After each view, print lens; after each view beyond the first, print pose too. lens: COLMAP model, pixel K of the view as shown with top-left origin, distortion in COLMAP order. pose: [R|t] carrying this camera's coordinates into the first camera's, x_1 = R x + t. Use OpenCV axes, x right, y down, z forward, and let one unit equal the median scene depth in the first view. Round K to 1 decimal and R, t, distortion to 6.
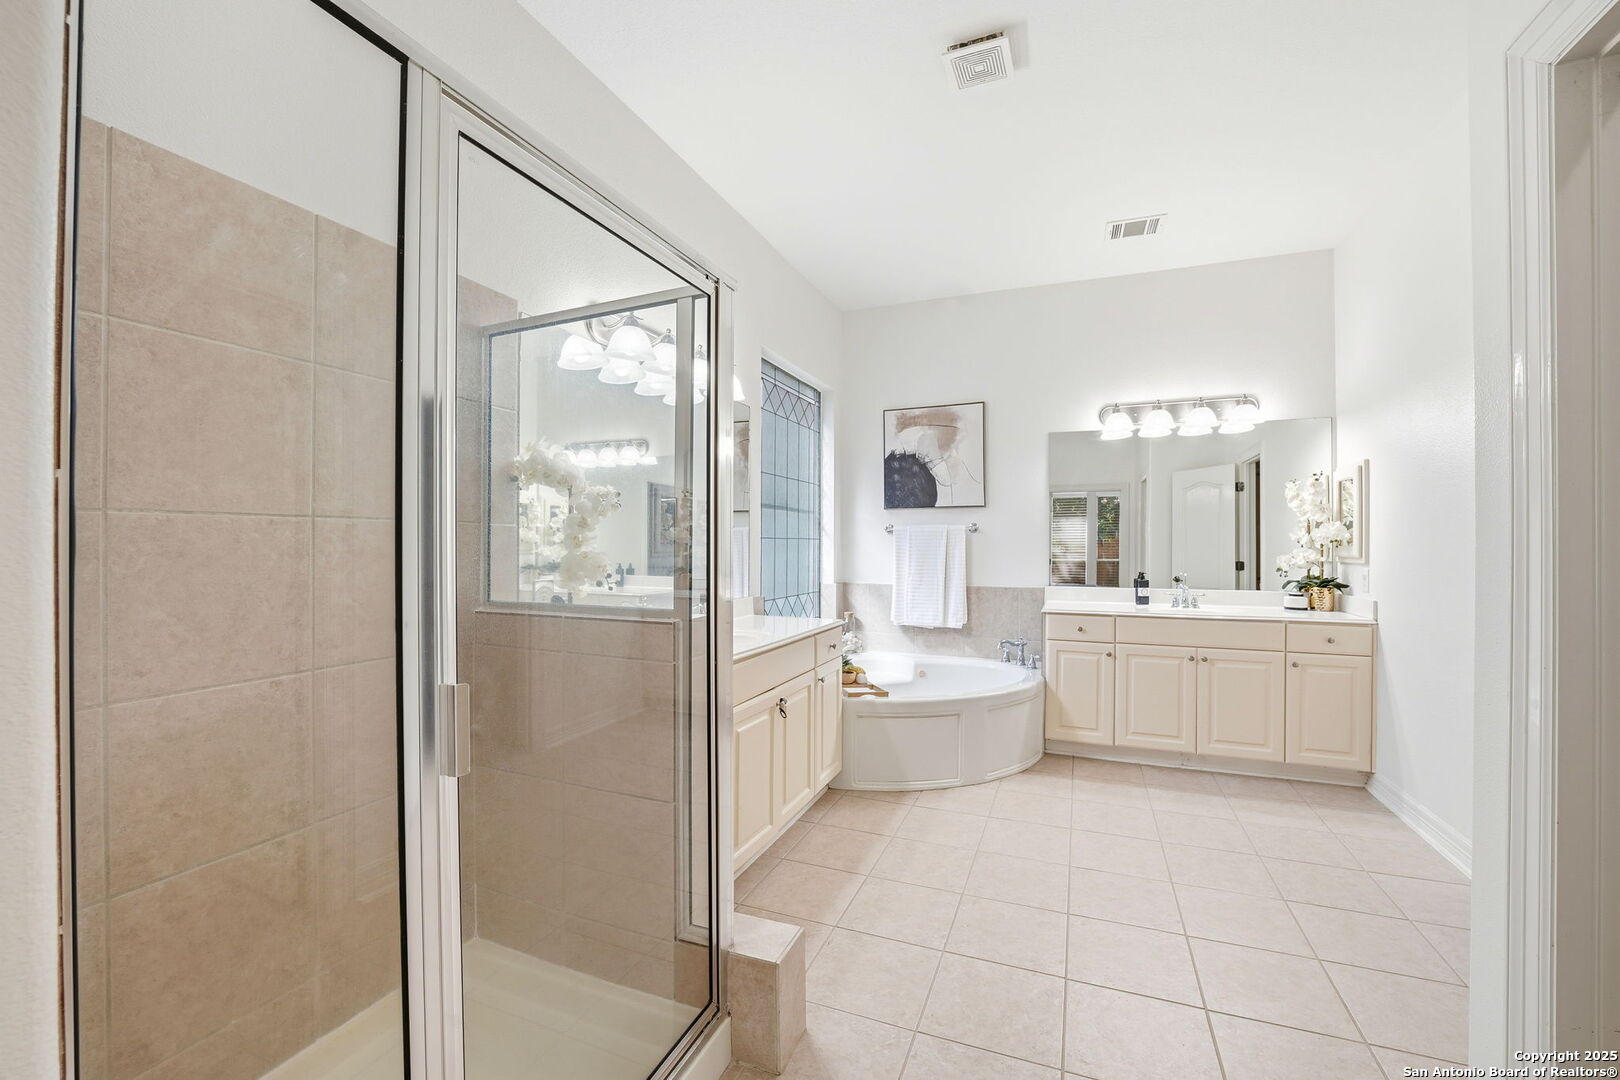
lens RADIAL K [[655.1, 0, 807.6], [0, 655.1, 538.3], [0, 0, 1]] dist [-0.023603, 0.002595]
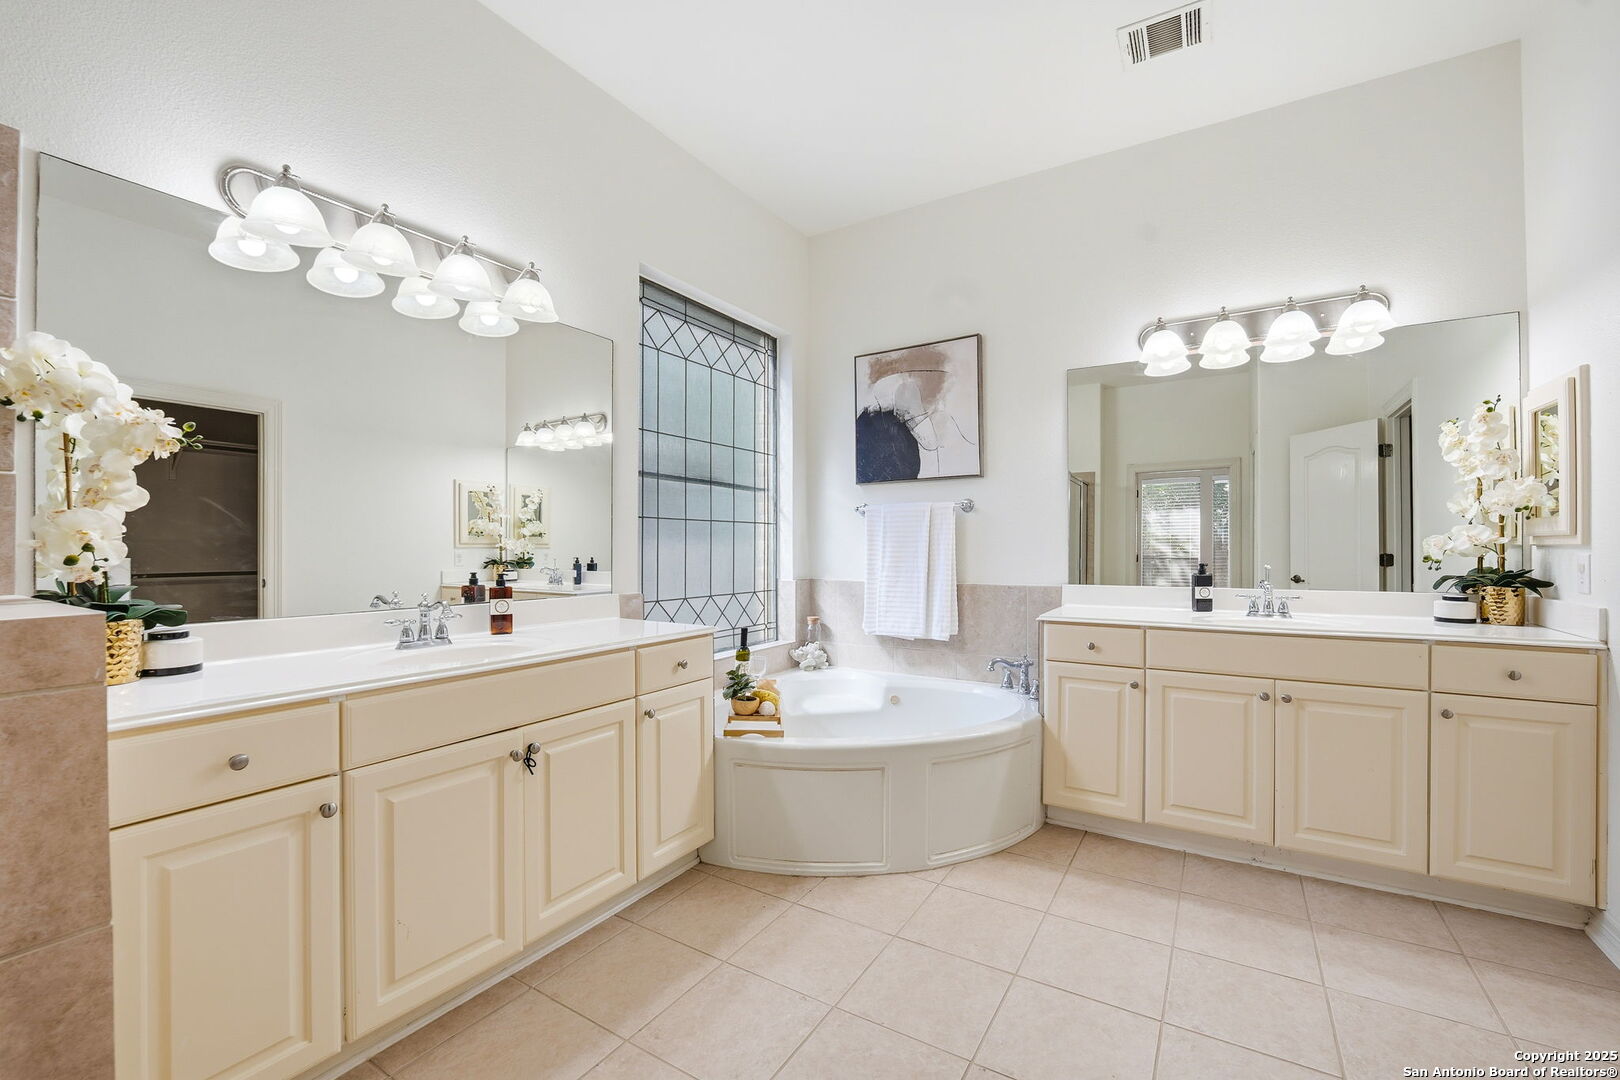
lens RADIAL K [[655.1, 0, 819.1], [0, 655.1, 544.1], [0, 0, 1]] dist [-0.023603, 0.002595]
pose [[0.985995, -0.005400, -0.166690, 0.244645], [0.005624, 0.999984, 0.000869, 0.030418], [0.166682, -0.001794, 0.986009, 0.277776]]
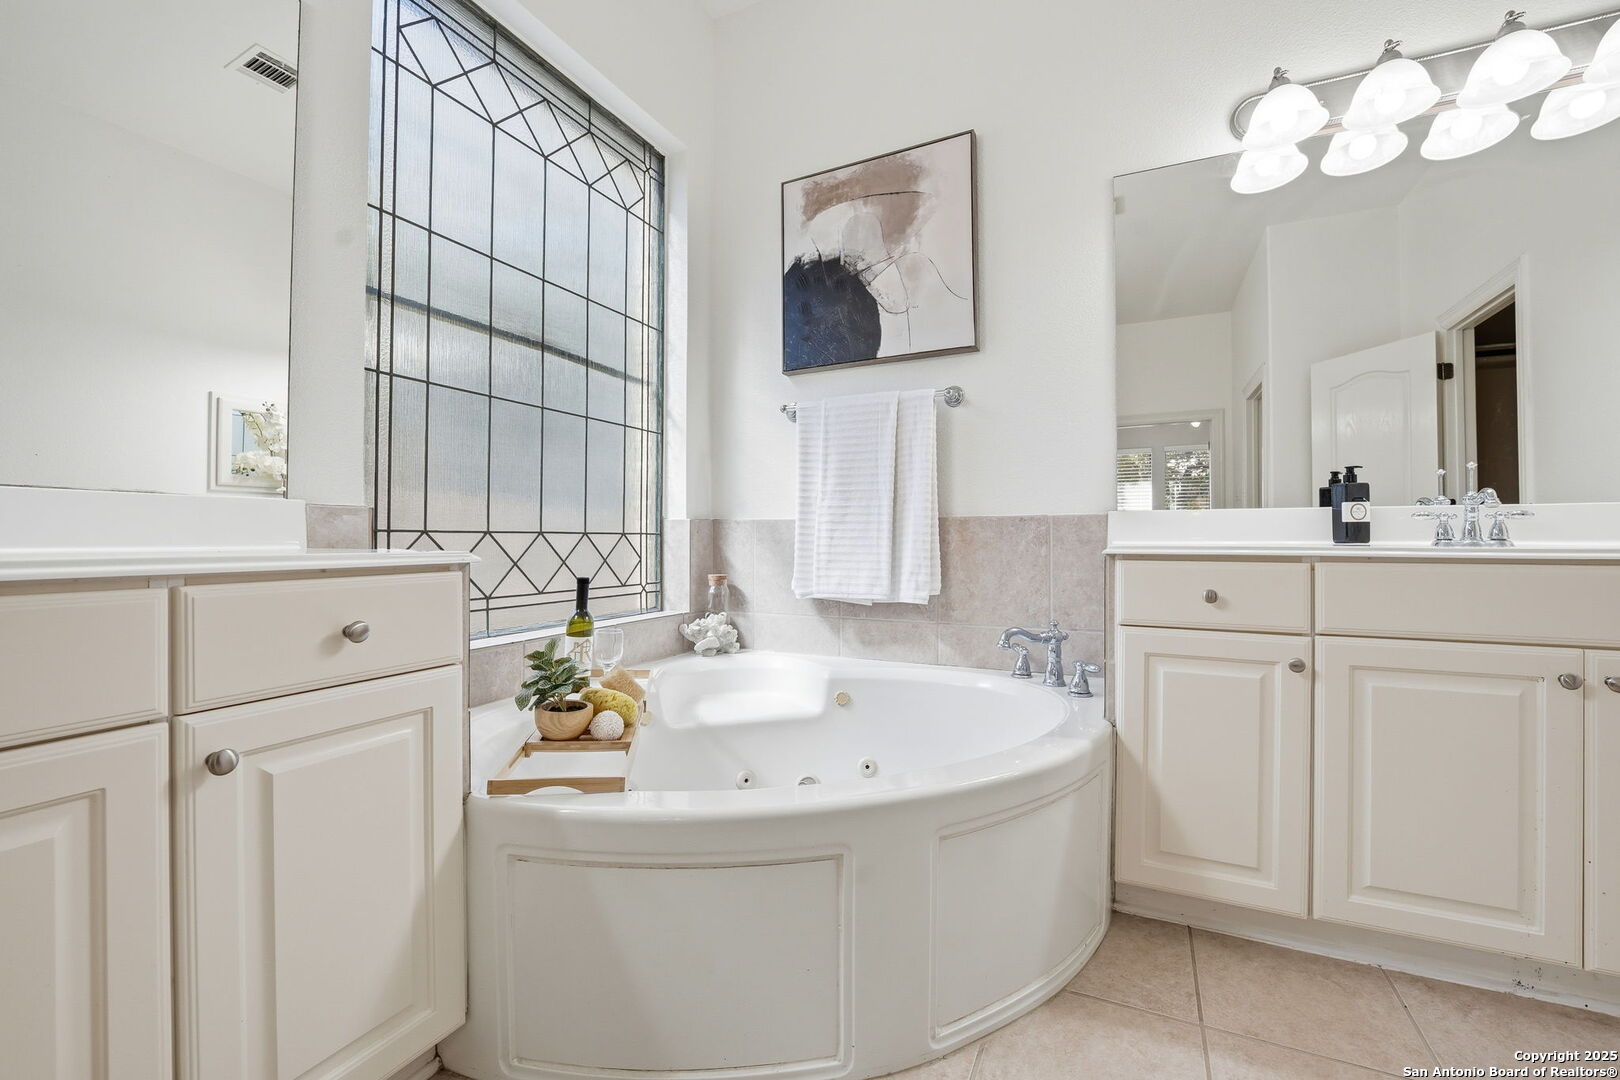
lens RADIAL K [[655.1, 0, 812.0], [0, 655.1, 529.3], [0, 0, 1]] dist [-0.023603, 0.002595]
pose [[0.997733, -0.004958, -0.067112, 0.209689], [0.004310, 0.999943, -0.009789, 0.100238], [0.067156, 0.009478, 0.997697, 0.595969]]
